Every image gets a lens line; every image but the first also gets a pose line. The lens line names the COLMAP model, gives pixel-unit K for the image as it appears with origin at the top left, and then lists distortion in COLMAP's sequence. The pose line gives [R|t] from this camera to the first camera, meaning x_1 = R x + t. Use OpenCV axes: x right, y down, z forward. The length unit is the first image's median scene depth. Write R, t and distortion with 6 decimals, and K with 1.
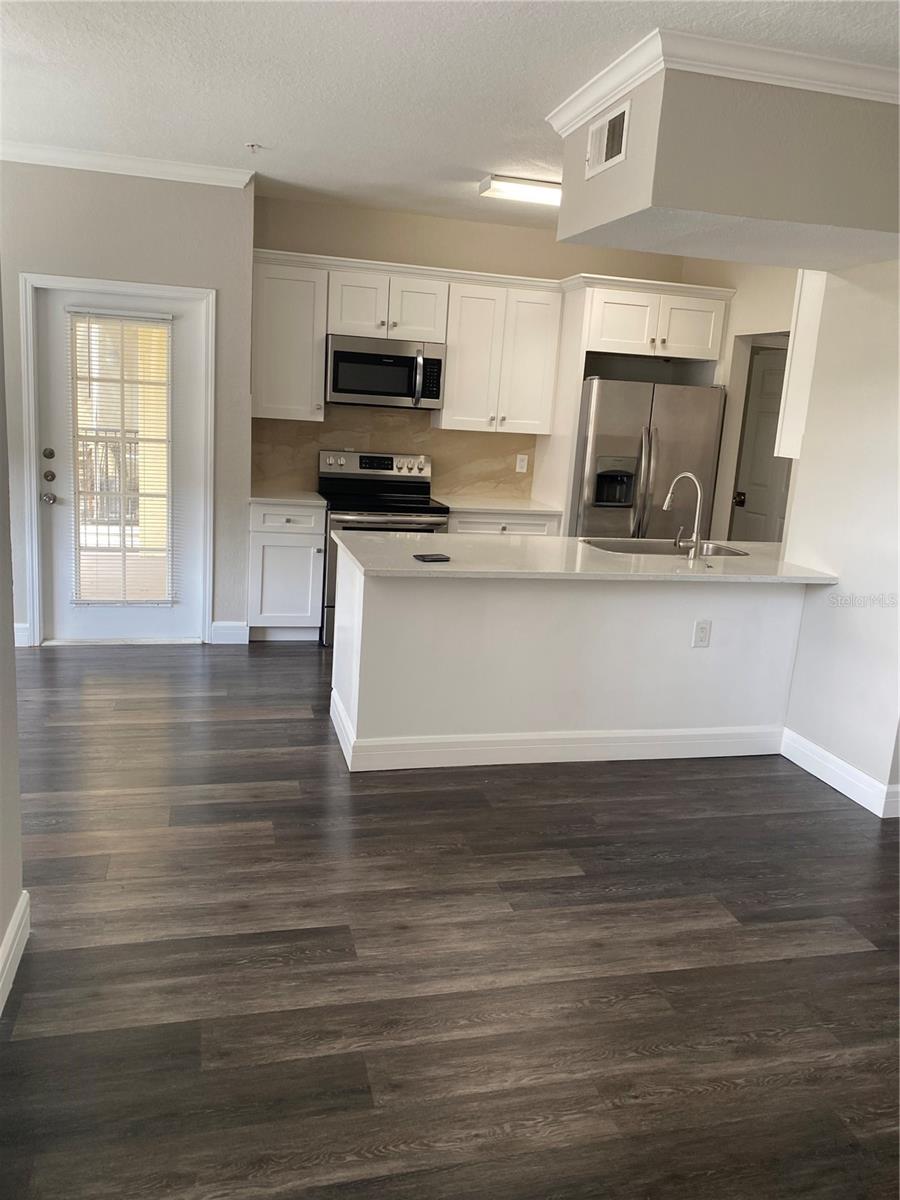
lens RADIAL K [[903.4, 0, 446.8], [0, 903.4, 600.2], [0, 0, 1]] dist [0.030273, -0.057293]
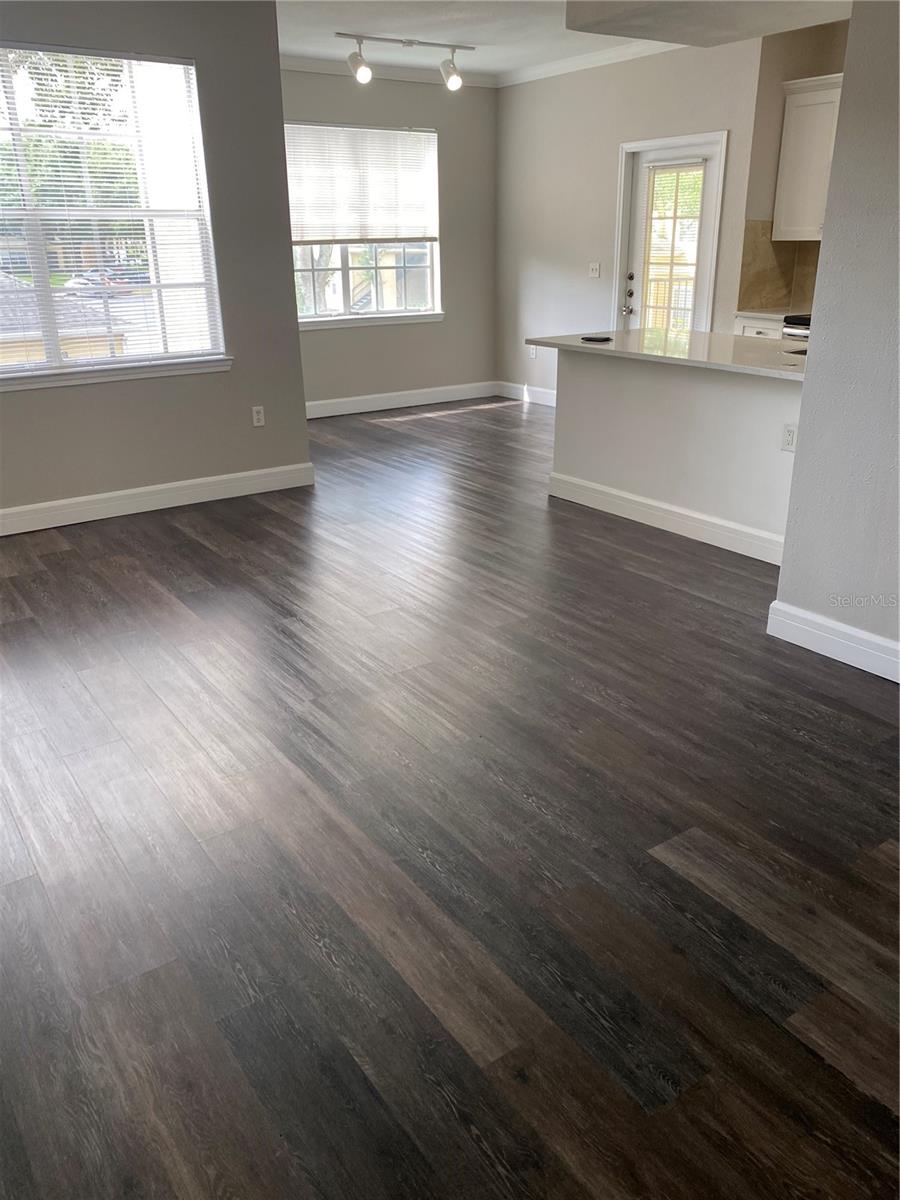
lens RADIAL K [[920.0, 0, 448.0], [0, 920.0, 585.1], [0, 0, 1]] dist [0.011303, -0.007156]
pose [[0.351820, 0.269865, -0.896323, 0.794444], [-0.163428, 0.960543, 0.225052, 0.019356], [0.921691, 0.067306, 0.382041, 0.211000]]
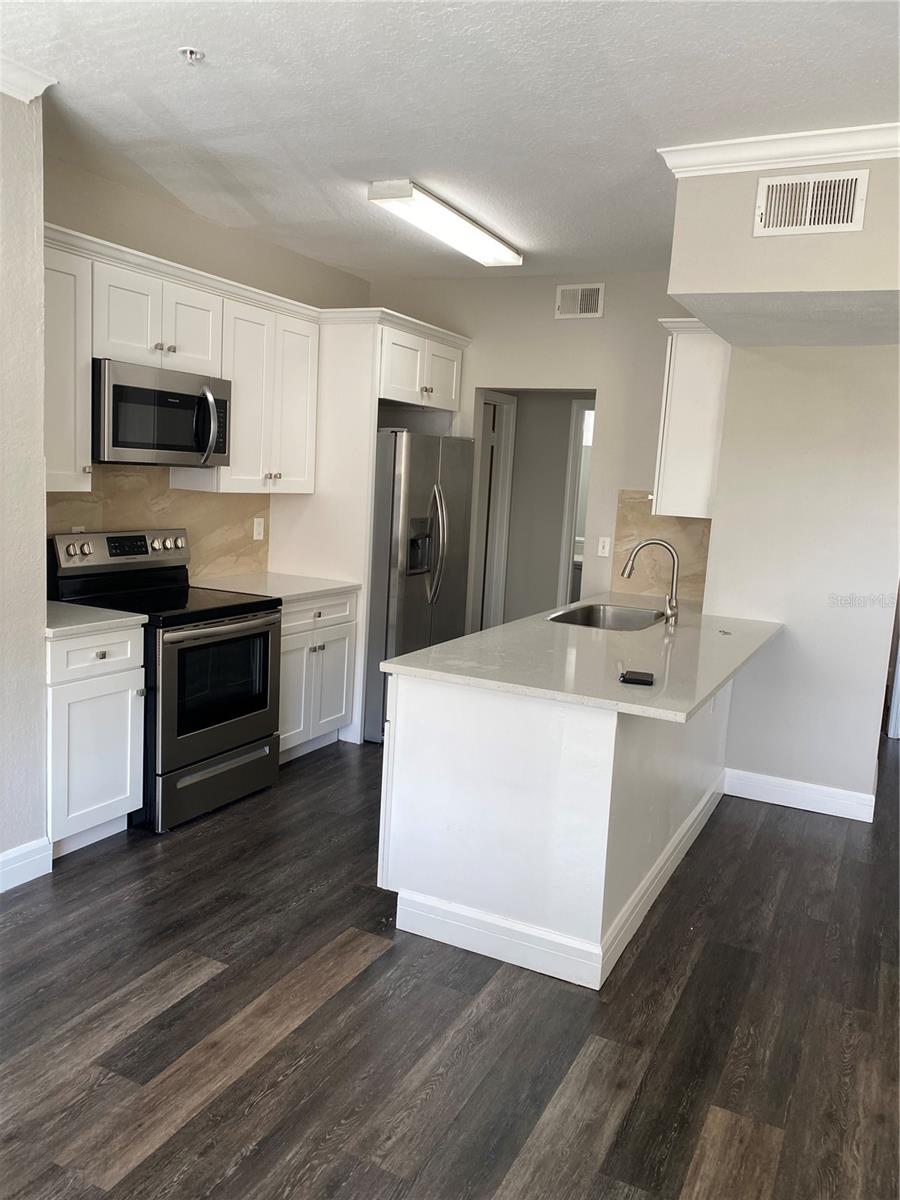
lens RADIAL K [[912.6, 0, 468.0], [0, 912.6, 602.1], [0, 0, 1]] dist [0.020853, -0.002888]
pose [[0.646492, -0.132422, 0.751341, -0.470345], [0.141422, 0.988554, 0.052544, -0.118680], [-0.749699, 0.072287, 0.657819, 0.385920]]
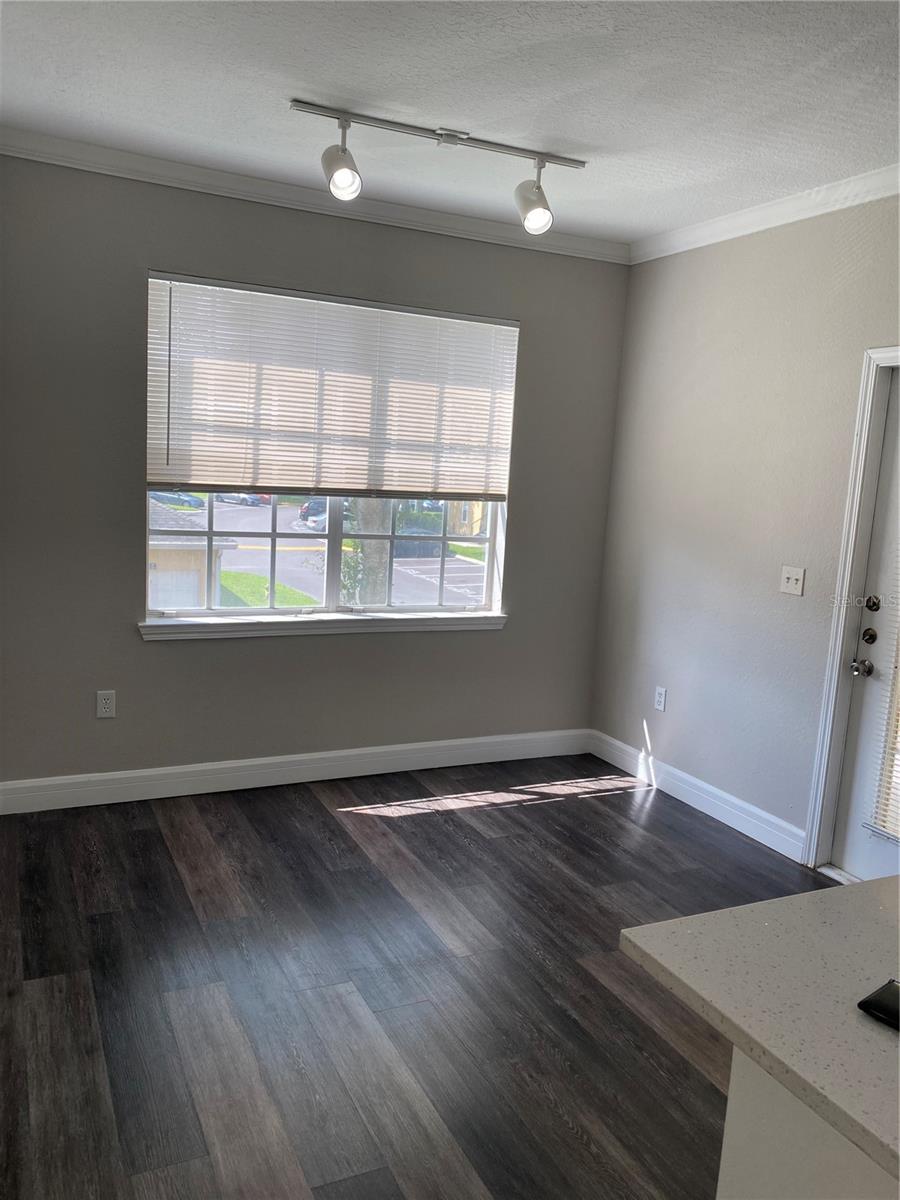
lens RADIAL K [[919.6, 0, 450.0], [0, 919.6, 600.0], [0, 0, 1]] dist [0.010459, -0.004180]
pose [[0.210341, 0.091470, -0.973340, 0.158511], [-0.248845, 0.967830, 0.037176, -0.102380], [0.945427, 0.234391, 0.226336, 0.496361]]
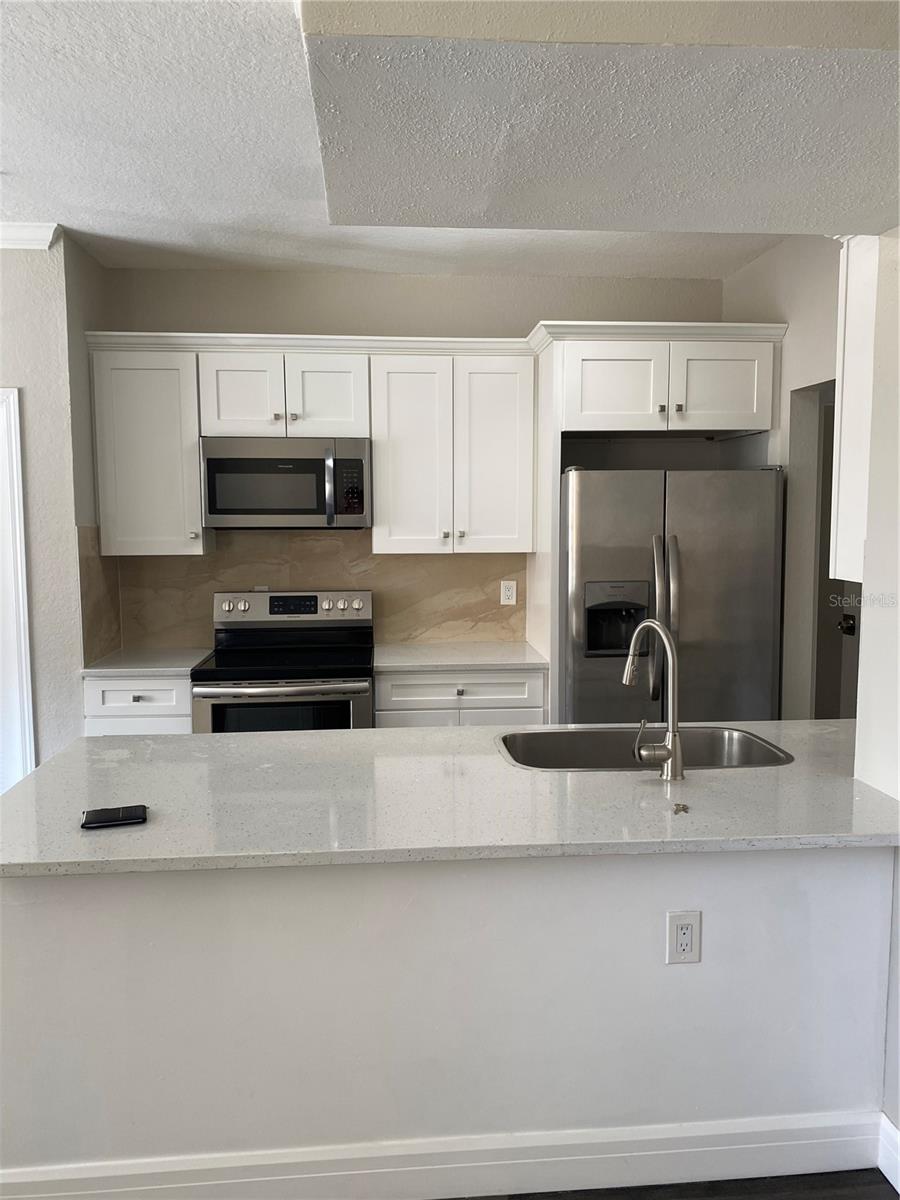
lens RADIAL K [[911.5, 0, 457.8], [0, 911.5, 597.3], [0, 0, 1]] dist [0.060221, -0.076201]
pose [[0.985695, -0.051754, -0.160396, 0.182328], [0.031981, 0.991831, -0.123488, -0.068348], [0.165477, 0.116592, 0.979298, 0.327776]]
